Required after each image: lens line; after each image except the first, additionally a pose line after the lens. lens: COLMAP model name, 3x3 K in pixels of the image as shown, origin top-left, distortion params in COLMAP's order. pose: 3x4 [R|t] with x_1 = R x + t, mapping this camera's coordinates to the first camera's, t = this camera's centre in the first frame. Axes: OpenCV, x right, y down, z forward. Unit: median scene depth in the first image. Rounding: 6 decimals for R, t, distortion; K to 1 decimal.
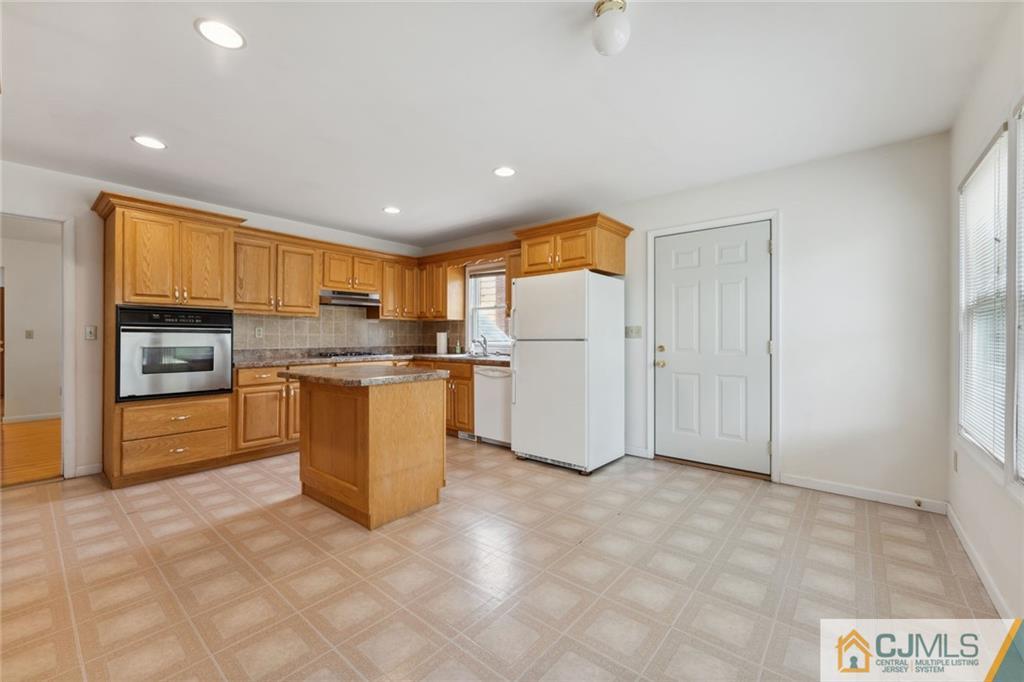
lens RADIAL K [[413.7, 0, 510.4], [0, 413.7, 339.8], [0, 0, 1]] dist [0.000142, -0.000478]
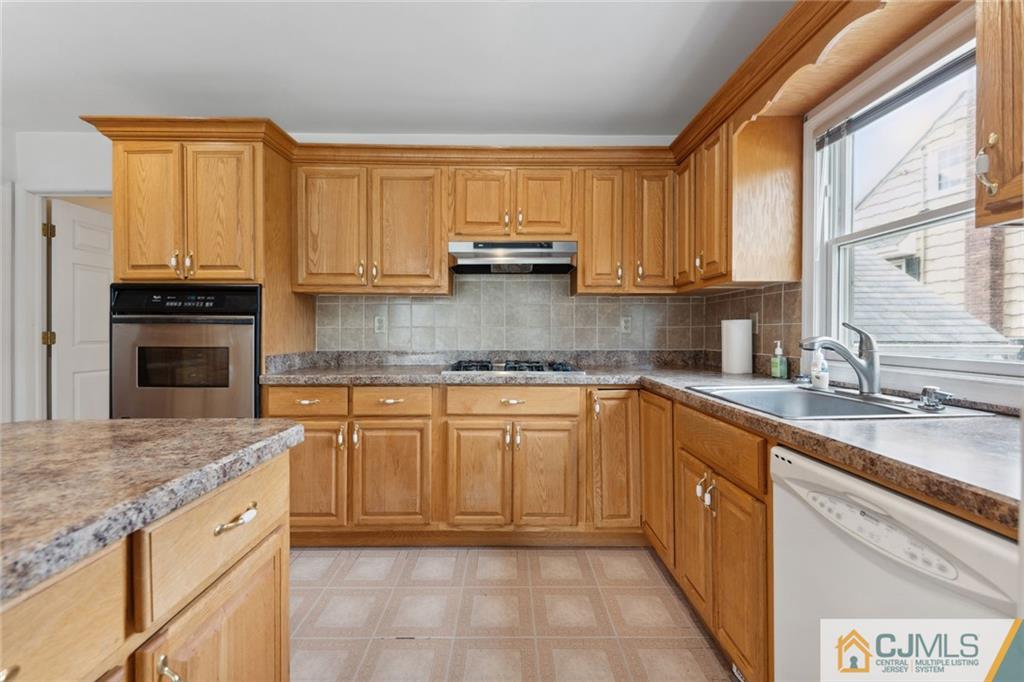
lens RADIAL K [[413.7, 0, 513.7], [0, 413.7, 335.0], [0, 0, 1]] dist [0.000142, -0.000478]
pose [[0.642625, 0.002070, -0.766178, -0.001372], [-0.005298, 0.999984, -0.001742, -0.001406], [0.766163, 0.005179, 0.642626, 0.652438]]
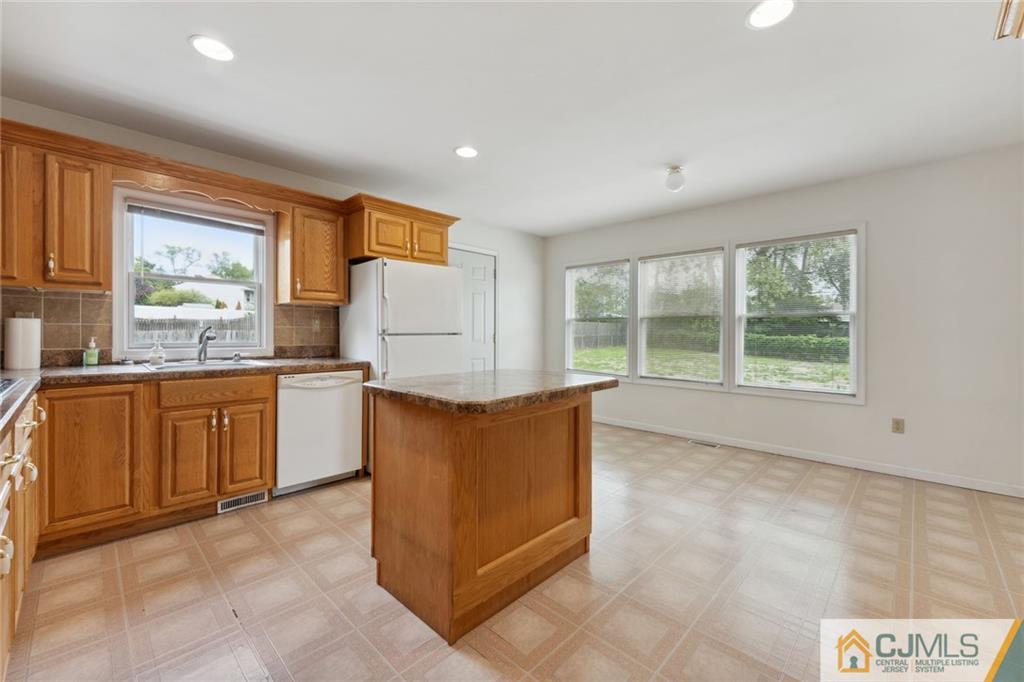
lens RADIAL K [[413.7, 0, 507.3], [0, 413.7, 335.7], [0, 0, 1]] dist [0.000142, -0.000478]
pose [[0.072637, -0.003005, 0.997354, -0.603993], [0.004547, 0.999986, 0.002682, 0.001361], [-0.997348, 0.004340, 0.072649, 0.546791]]
